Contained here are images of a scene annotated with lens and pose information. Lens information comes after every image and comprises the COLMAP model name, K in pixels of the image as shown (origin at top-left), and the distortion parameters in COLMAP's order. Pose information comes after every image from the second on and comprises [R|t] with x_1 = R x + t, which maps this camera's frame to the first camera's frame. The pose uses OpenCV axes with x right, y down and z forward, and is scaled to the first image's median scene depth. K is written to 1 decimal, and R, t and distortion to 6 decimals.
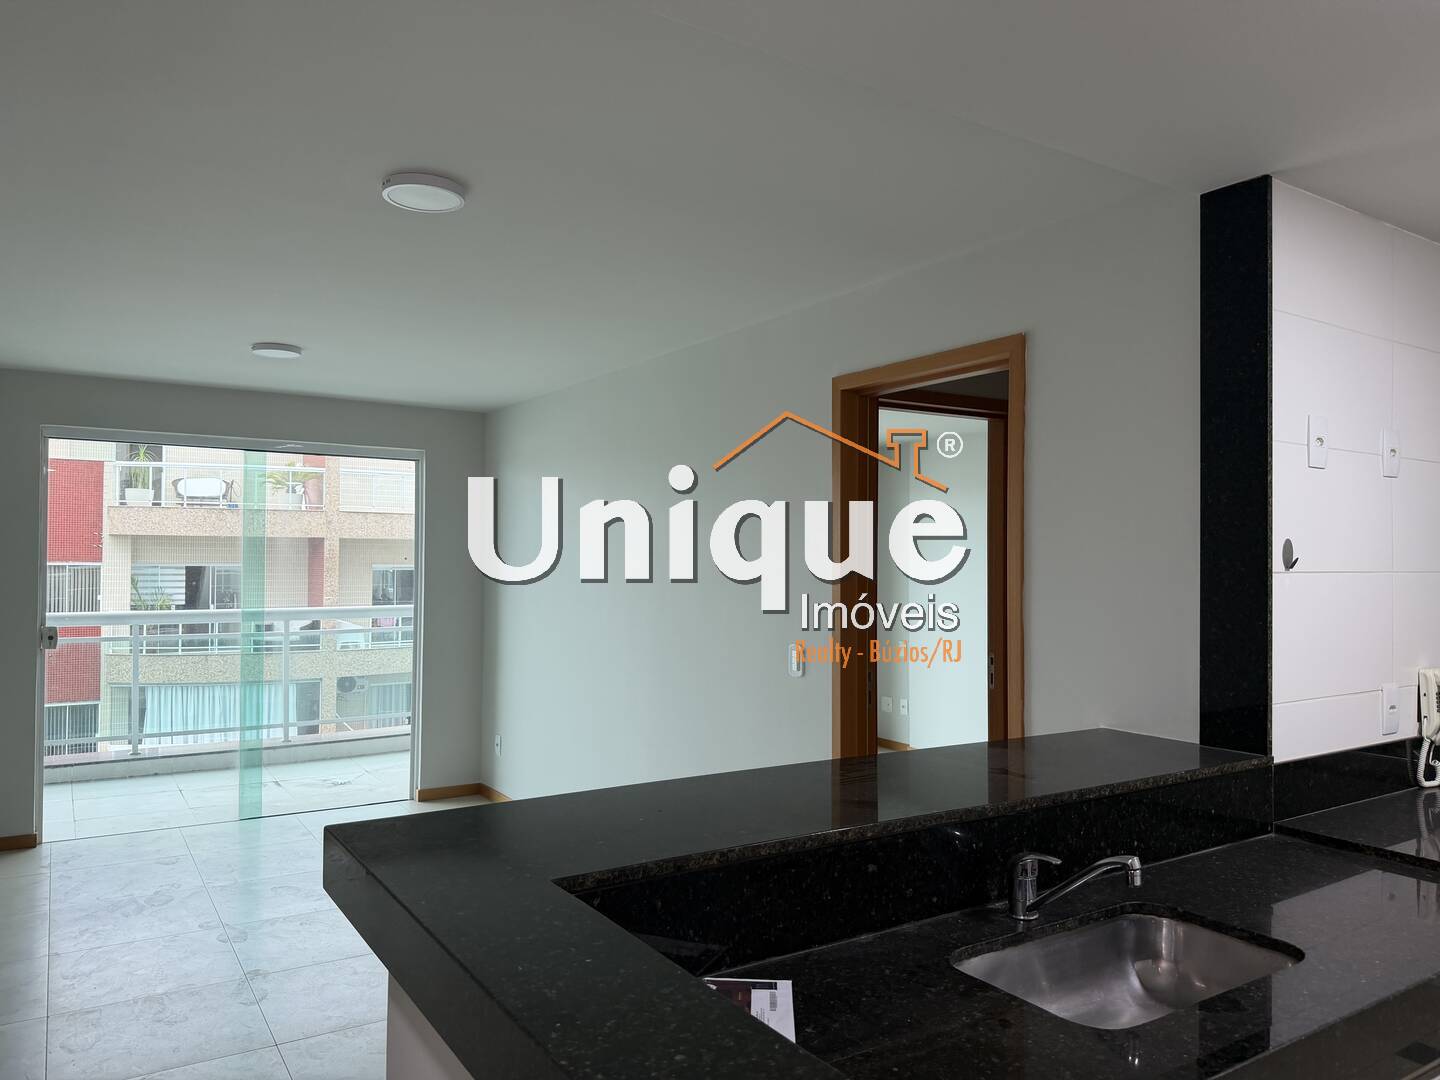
lens RADIAL K [[1008.2, 0, 713.8], [0, 1008.2, 544.9], [0, 0, 1]] dist [0.033790, -0.007689]
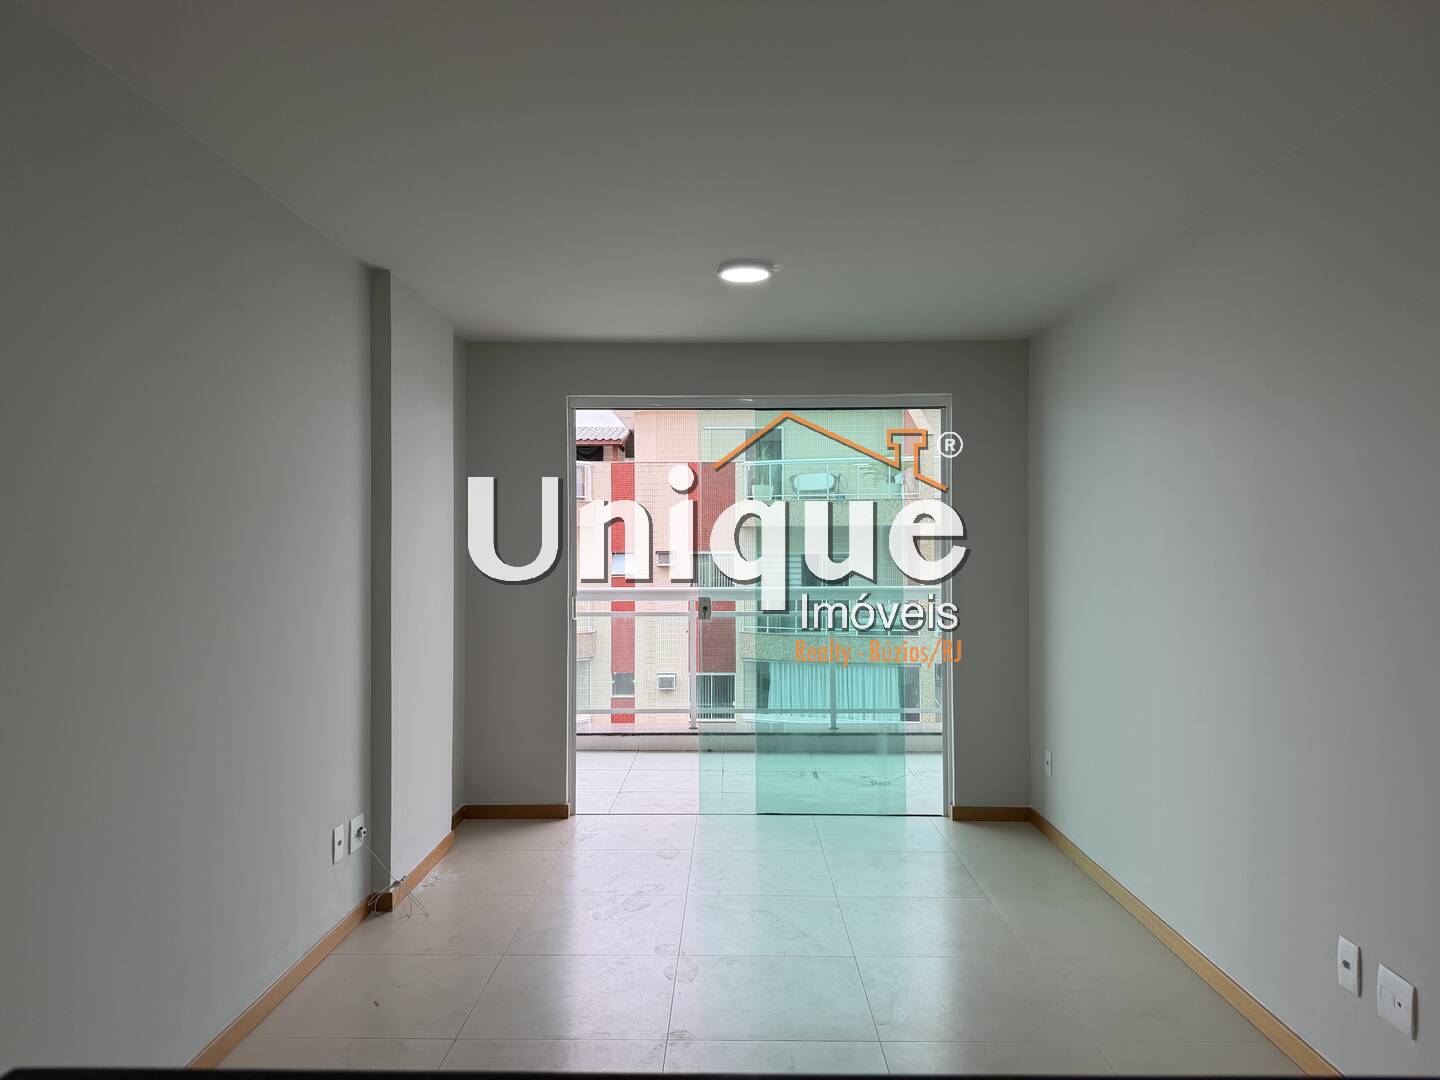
lens RADIAL K [[1008.2, 0, 712.4], [0, 1008.2, 542.3], [0, 0, 1]] dist [0.033790, -0.007689]
pose [[0.833804, -0.014758, -0.551864, 0.001084], [0.018780, 0.999822, 0.001637, 0.006694], [0.551741, -0.011729, 0.833933, 0.062751]]
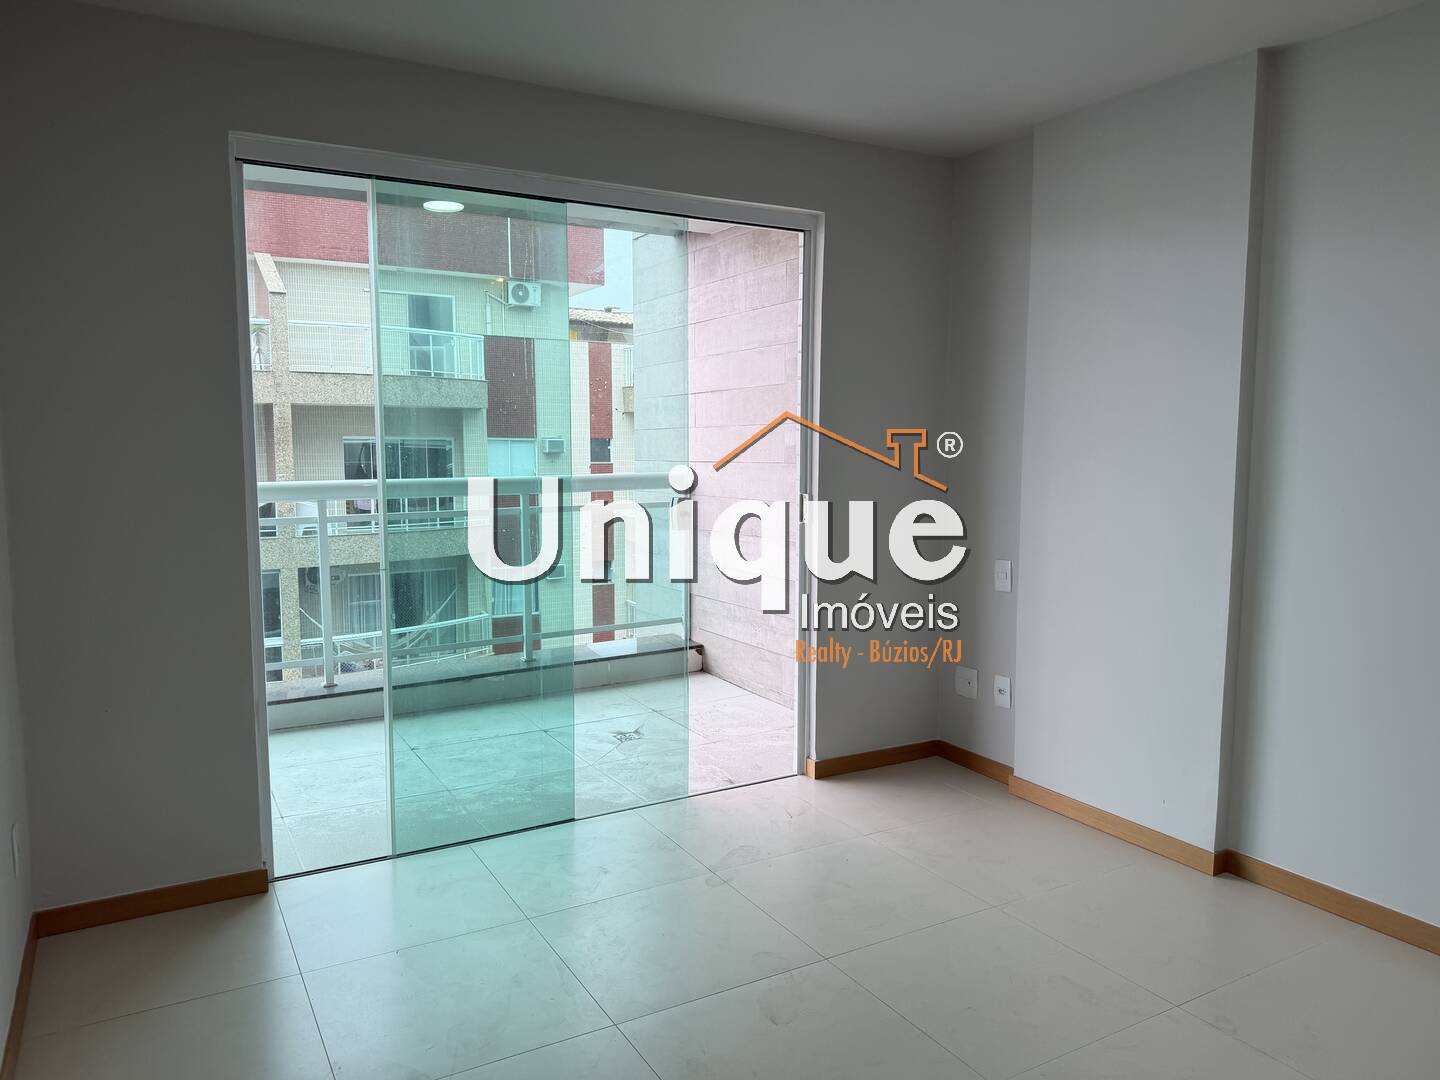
lens RADIAL K [[1008.2, 0, 723.7], [0, 1008.2, 537.0], [0, 0, 1]] dist [0.033790, -0.007689]
pose [[0.991191, -0.010061, 0.132059, -0.129184], [-0.004379, 0.994076, 0.108603, 0.010040], [-0.132370, -0.108225, 0.985274, 0.119737]]
